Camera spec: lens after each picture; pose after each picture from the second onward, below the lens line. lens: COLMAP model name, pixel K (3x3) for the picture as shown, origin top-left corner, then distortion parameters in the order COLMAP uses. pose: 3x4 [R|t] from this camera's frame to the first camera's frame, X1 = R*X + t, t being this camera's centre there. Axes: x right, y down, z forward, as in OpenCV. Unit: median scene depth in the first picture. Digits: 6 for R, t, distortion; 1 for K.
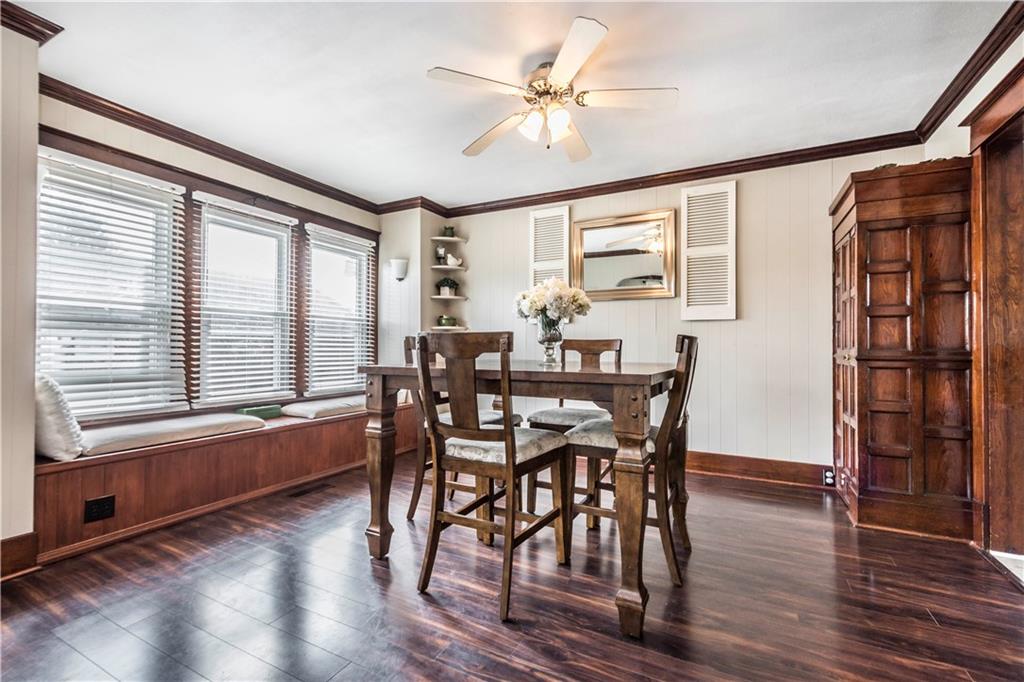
lens RADIAL K [[445.7, 0, 512.0], [0, 445.7, 341.0], [0, 0, 1]] dist [0.001468, -0.000296]
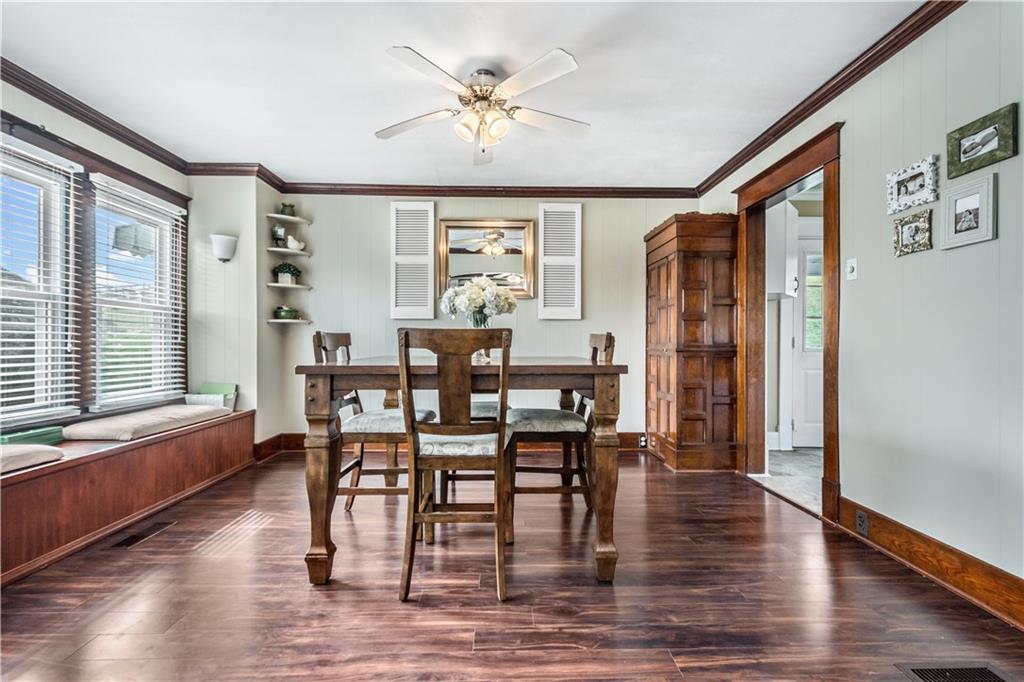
lens RADIAL K [[449.2, 0, 513.9], [0, 449.2, 342.8], [0, 0, 1]] dist [0.004443, -0.000132]
pose [[0.873623, -0.003181, 0.486593, -0.269976], [-0.003964, 0.999899, 0.013654, -0.001167], [-0.486587, -0.013857, 0.873522, 0.031234]]
